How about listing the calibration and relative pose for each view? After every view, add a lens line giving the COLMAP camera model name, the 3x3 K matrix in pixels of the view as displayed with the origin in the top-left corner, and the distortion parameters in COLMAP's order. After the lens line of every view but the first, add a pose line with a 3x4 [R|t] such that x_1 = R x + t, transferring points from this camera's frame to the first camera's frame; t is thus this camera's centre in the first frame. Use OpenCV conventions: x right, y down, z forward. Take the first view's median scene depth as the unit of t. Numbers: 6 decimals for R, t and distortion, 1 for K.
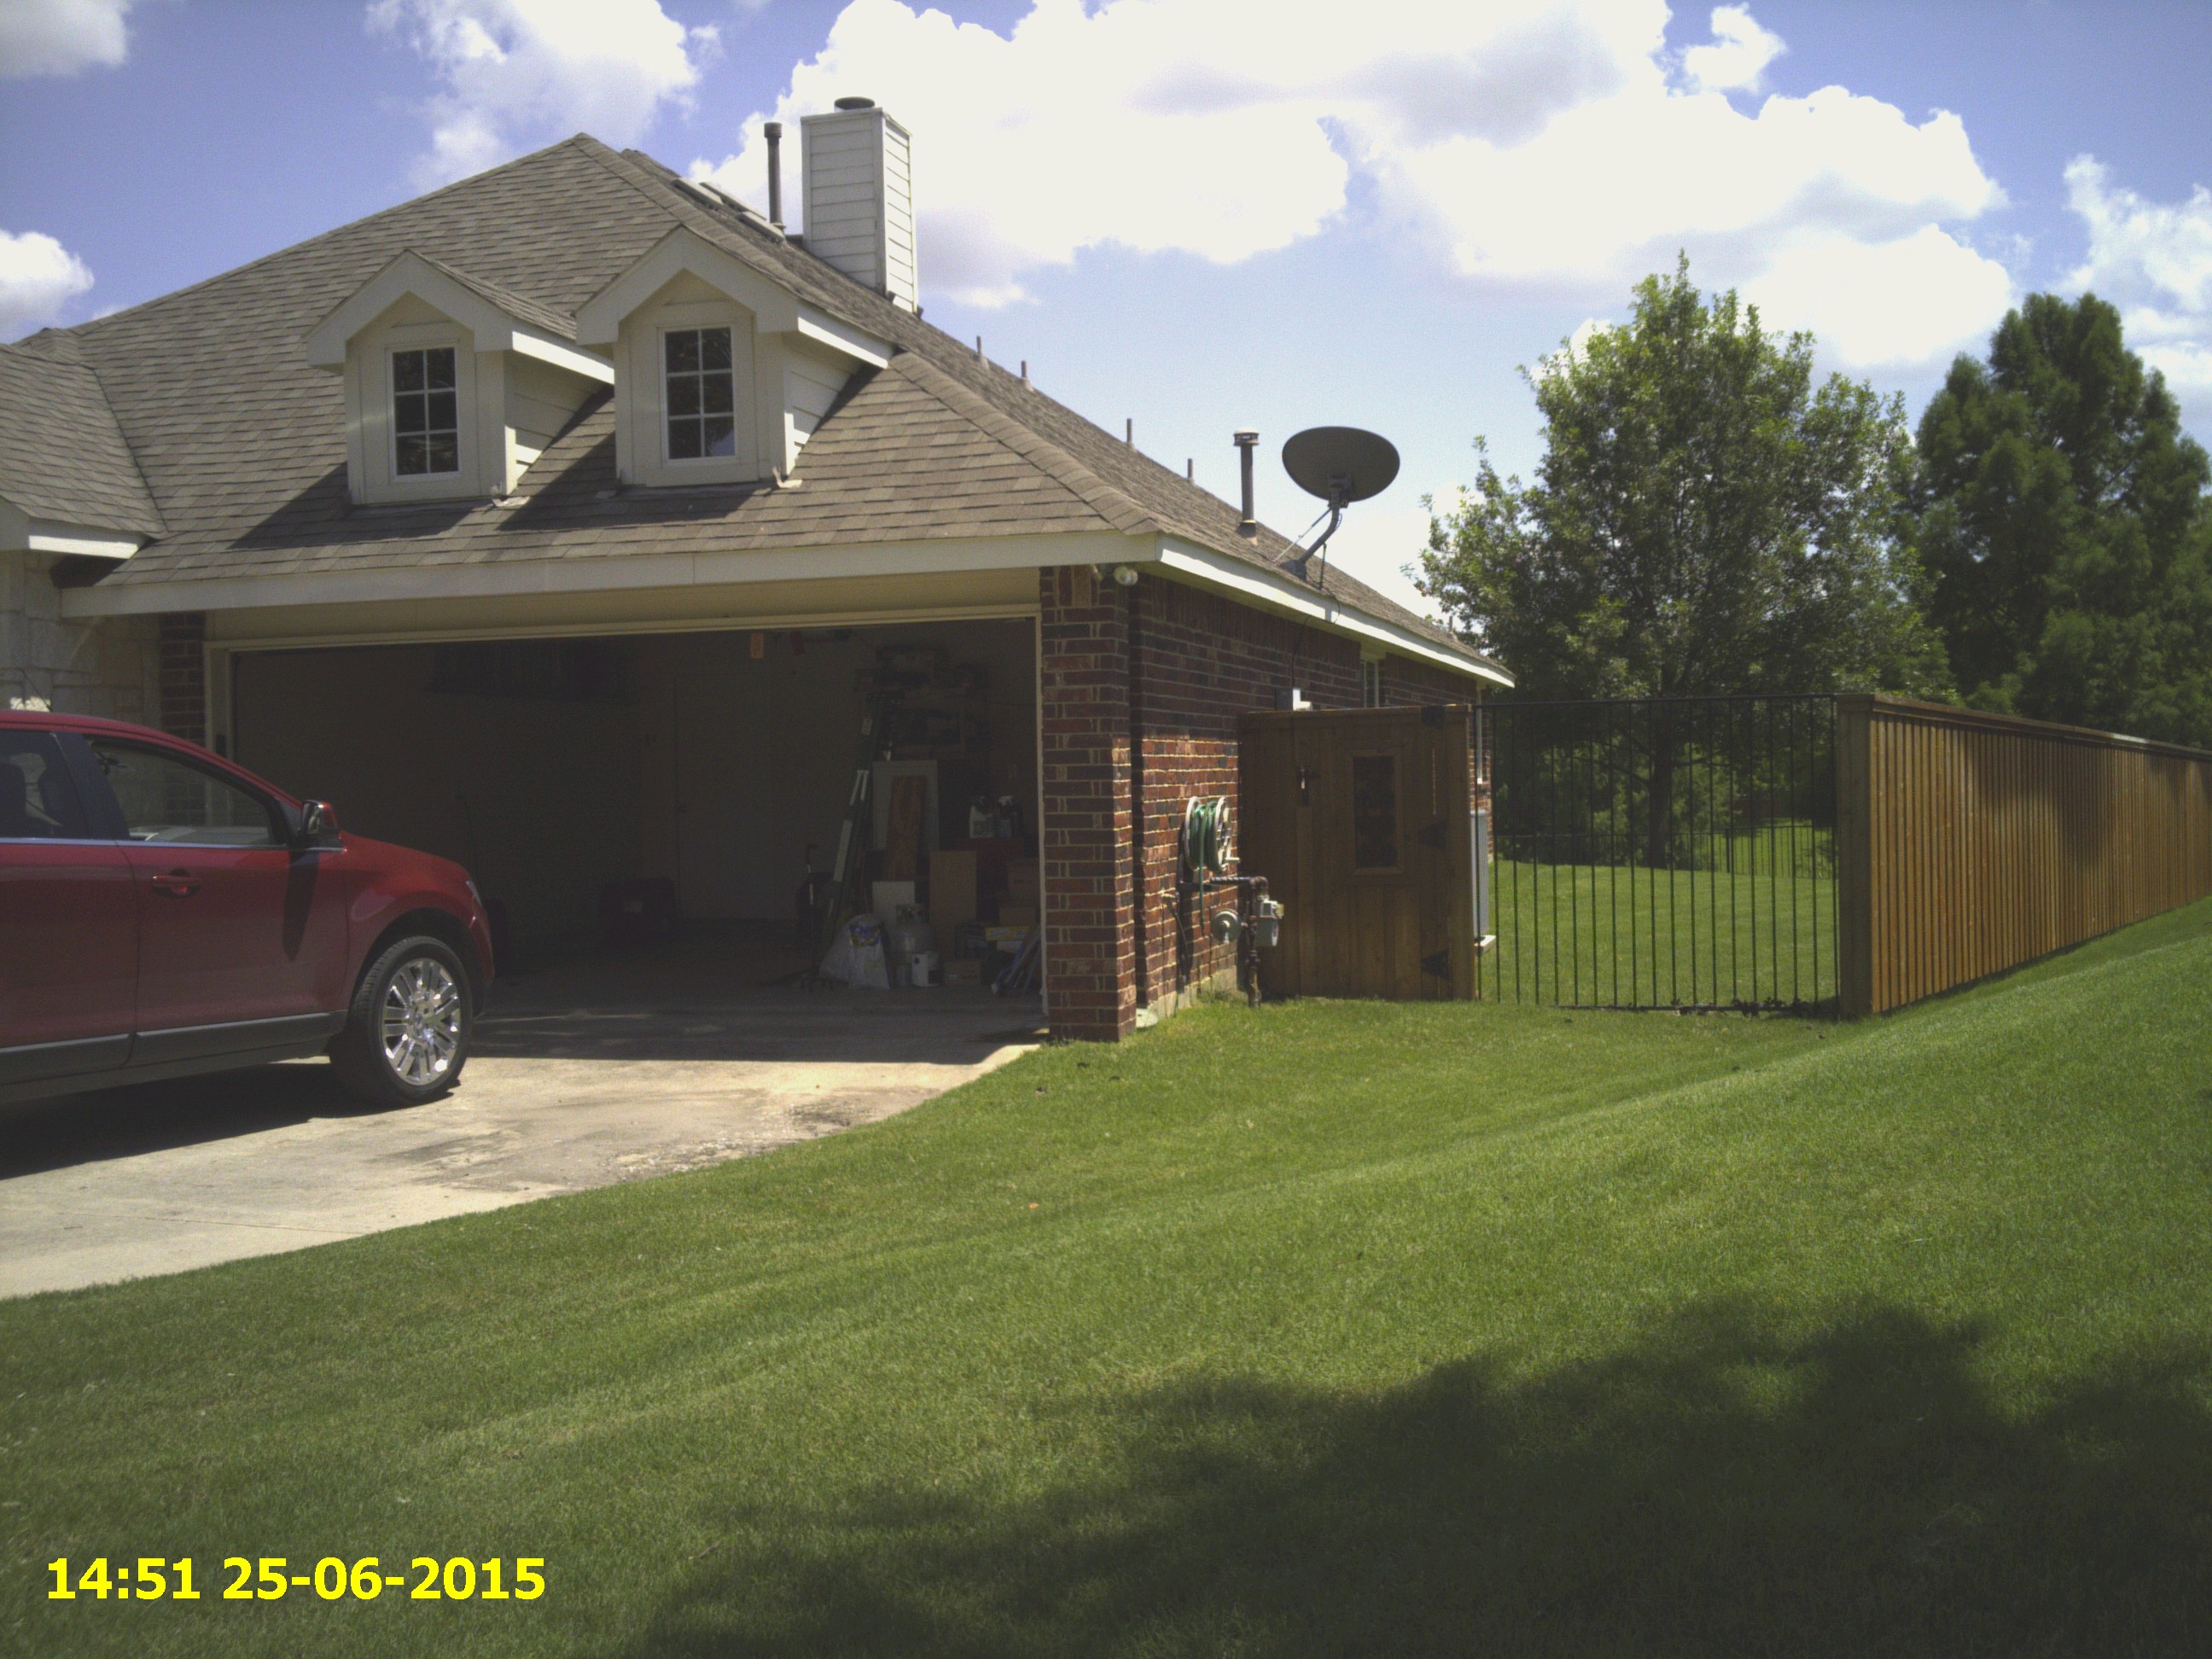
lens RADIAL K [[2219.4, 0, 1103.2], [0, 2219.4, 833.7], [0, 0, 1]] dist [-0.022734, 0.000000]
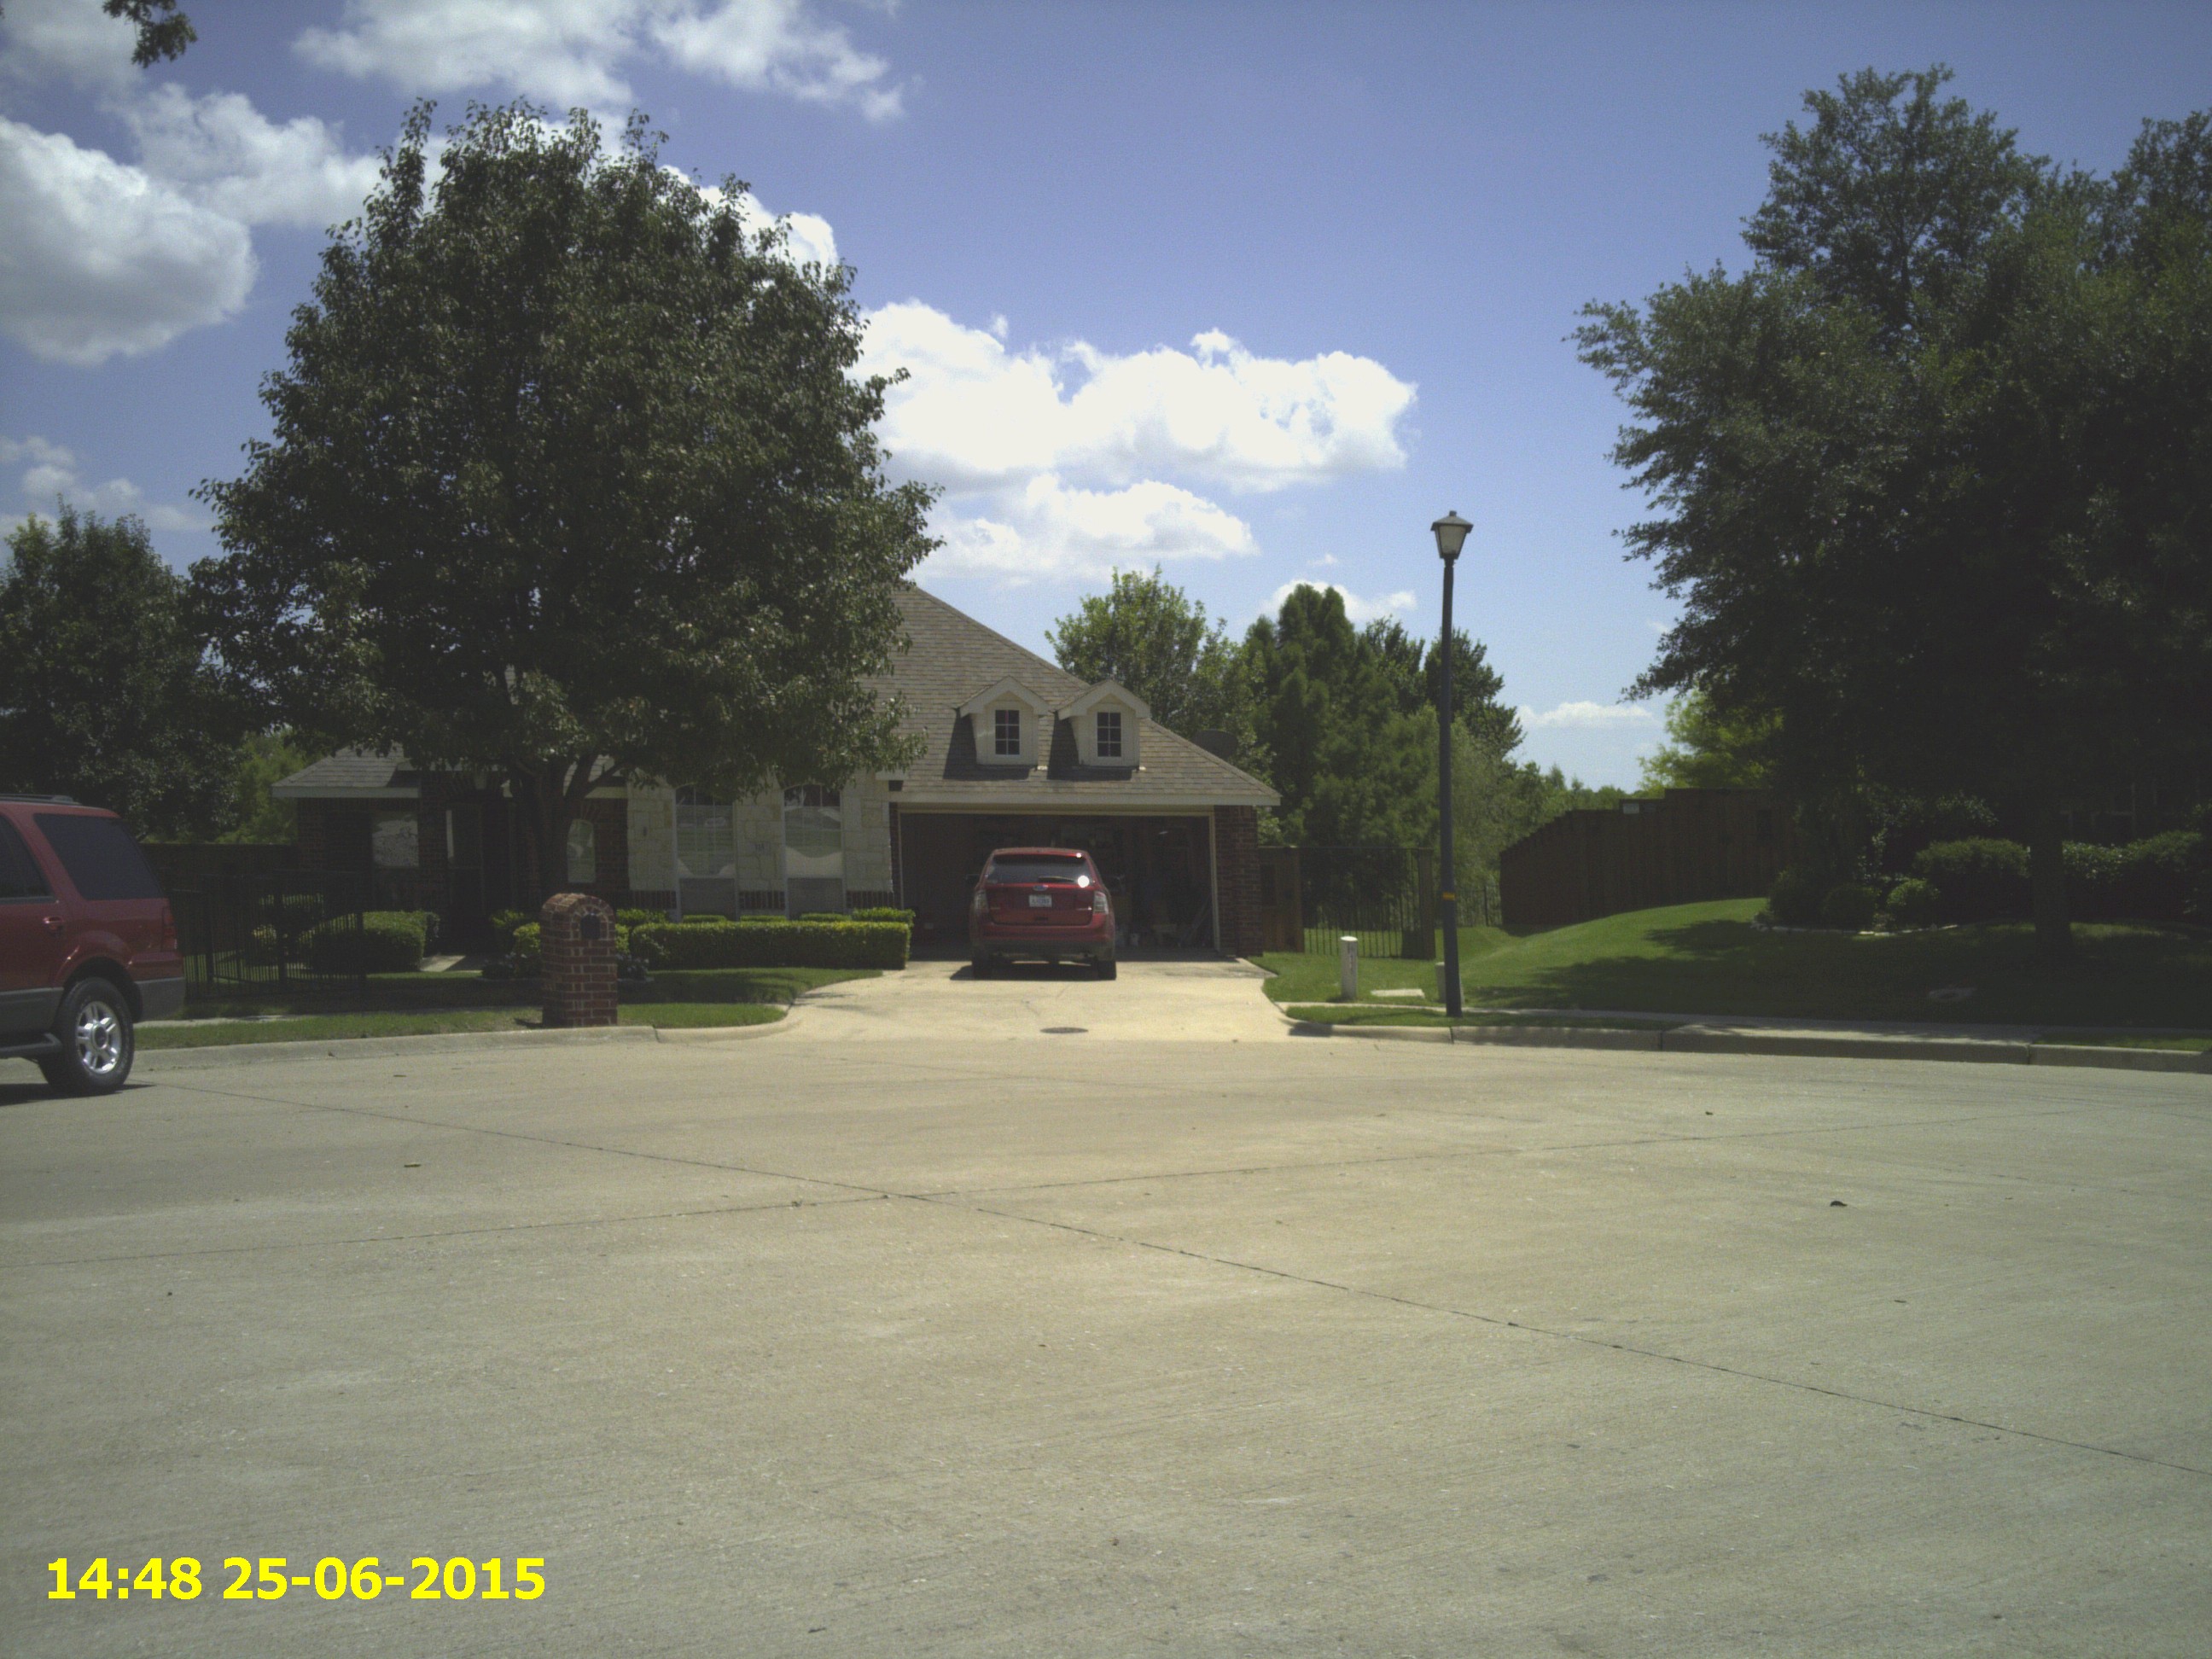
lens RADIAL K [[2384.3, 0, 1106.8], [0, 2384.3, 827.1], [0, 0, 1]] dist [-0.105742, 0.000000]
pose [[0.895521, 0.029976, 0.444009, -0.557781], [-0.017969, 0.999351, -0.031226, 0.003949], [-0.444657, 0.019985, 0.895478, -0.615213]]
